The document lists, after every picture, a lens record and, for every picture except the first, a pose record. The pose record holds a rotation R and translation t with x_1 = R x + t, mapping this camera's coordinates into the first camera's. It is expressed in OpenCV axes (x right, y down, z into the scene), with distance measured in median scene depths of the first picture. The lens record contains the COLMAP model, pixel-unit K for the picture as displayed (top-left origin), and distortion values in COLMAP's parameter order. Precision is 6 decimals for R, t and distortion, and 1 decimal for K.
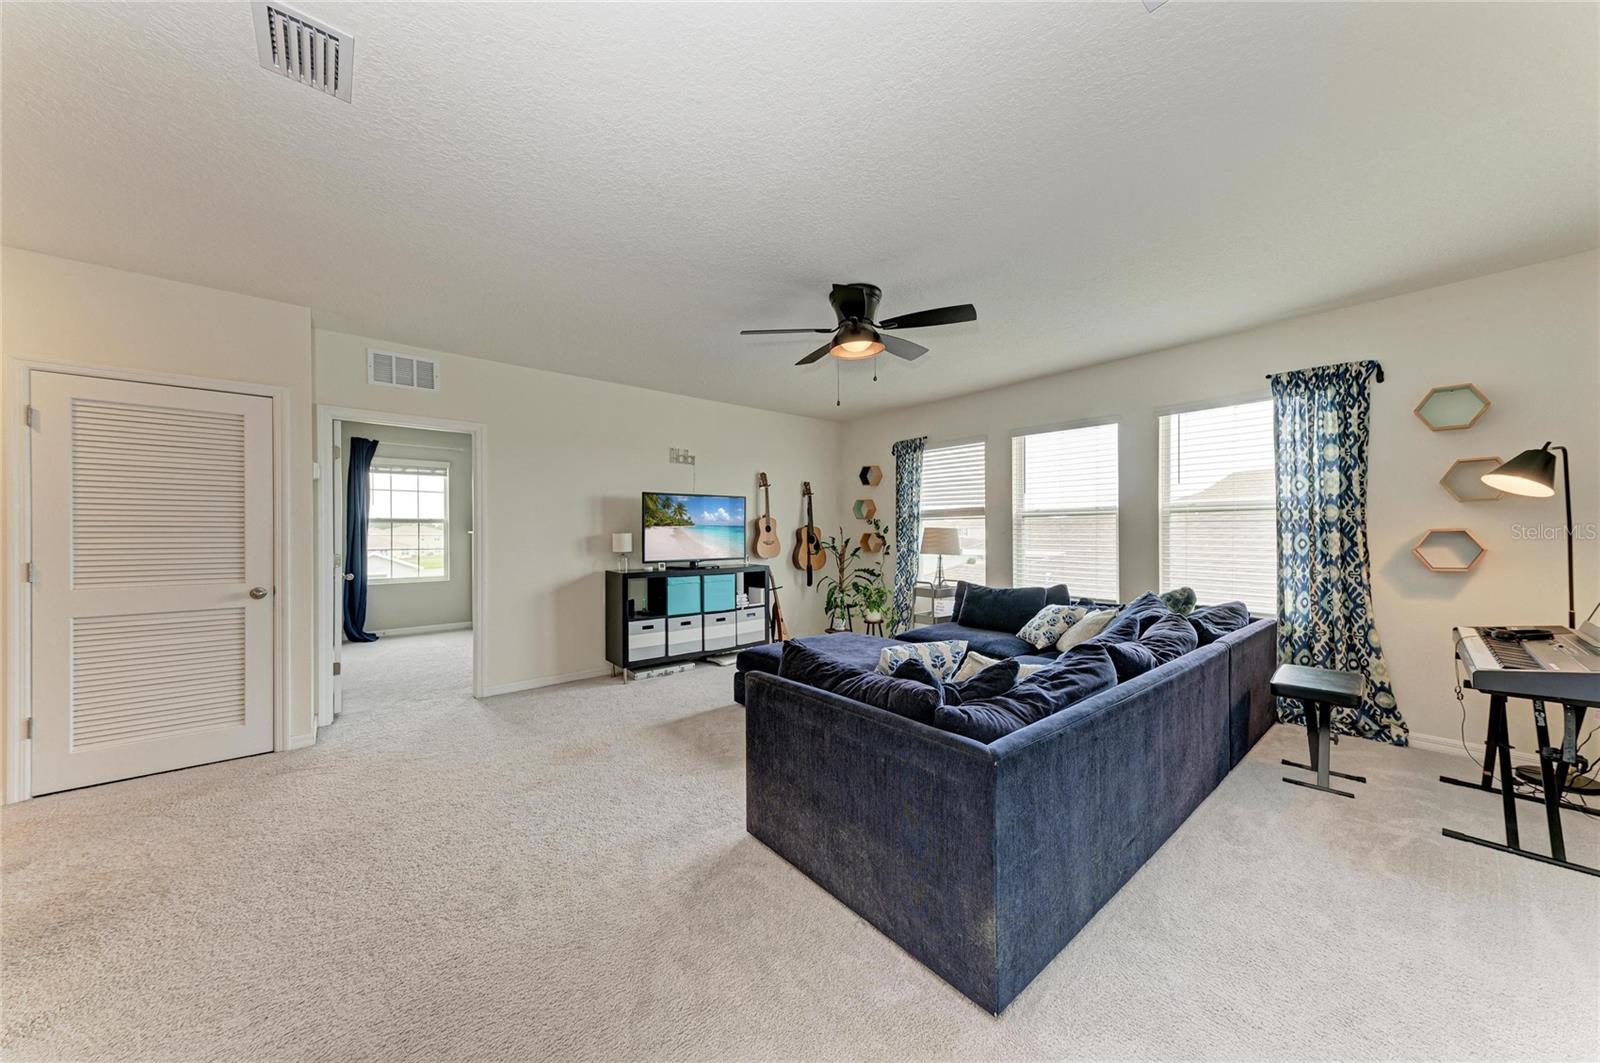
lens RADIAL K [[540.7, 0, 799.4], [0, 540.7, 531.4], [0, 0, 1]] dist [0.007952, 0.000033]
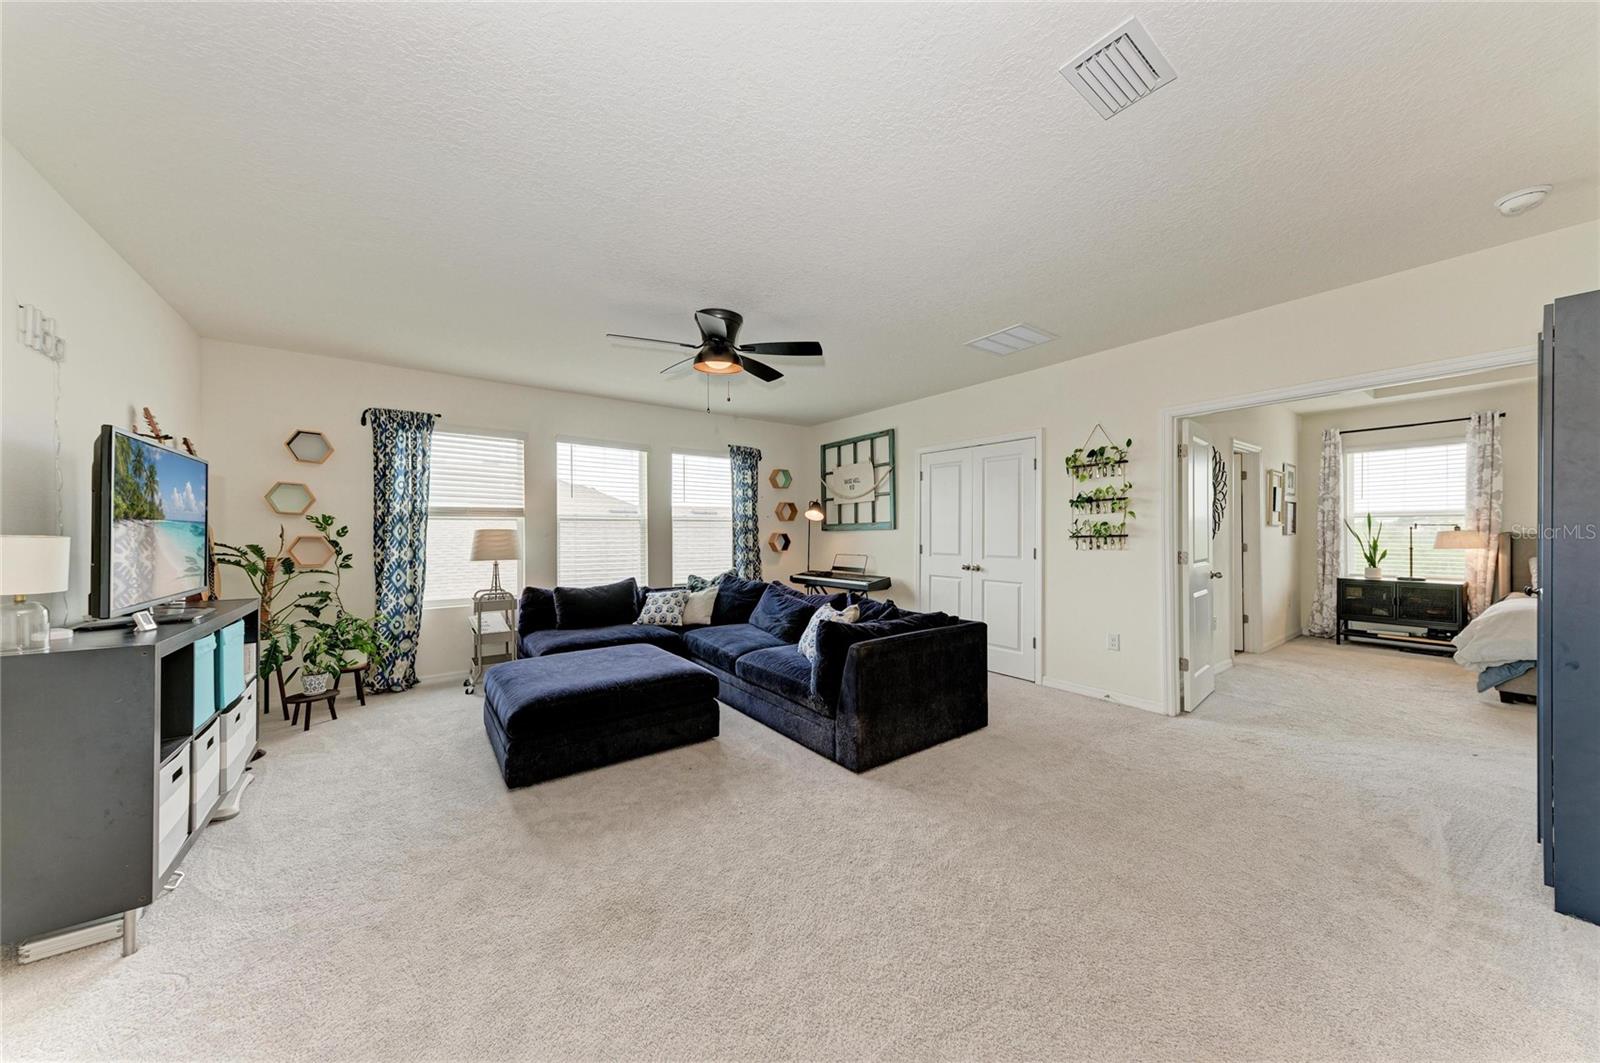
lens RADIAL K [[540.7, 0, 802.5], [0, 540.7, 532.1], [0, 0, 1]] dist [0.007952, 0.000033]
pose [[0.041858, 0.007687, 0.999094, -0.759952], [0.003162, 0.999964, -0.007826, 0.007390], [-0.999119, 0.003487, 0.041832, 0.611238]]
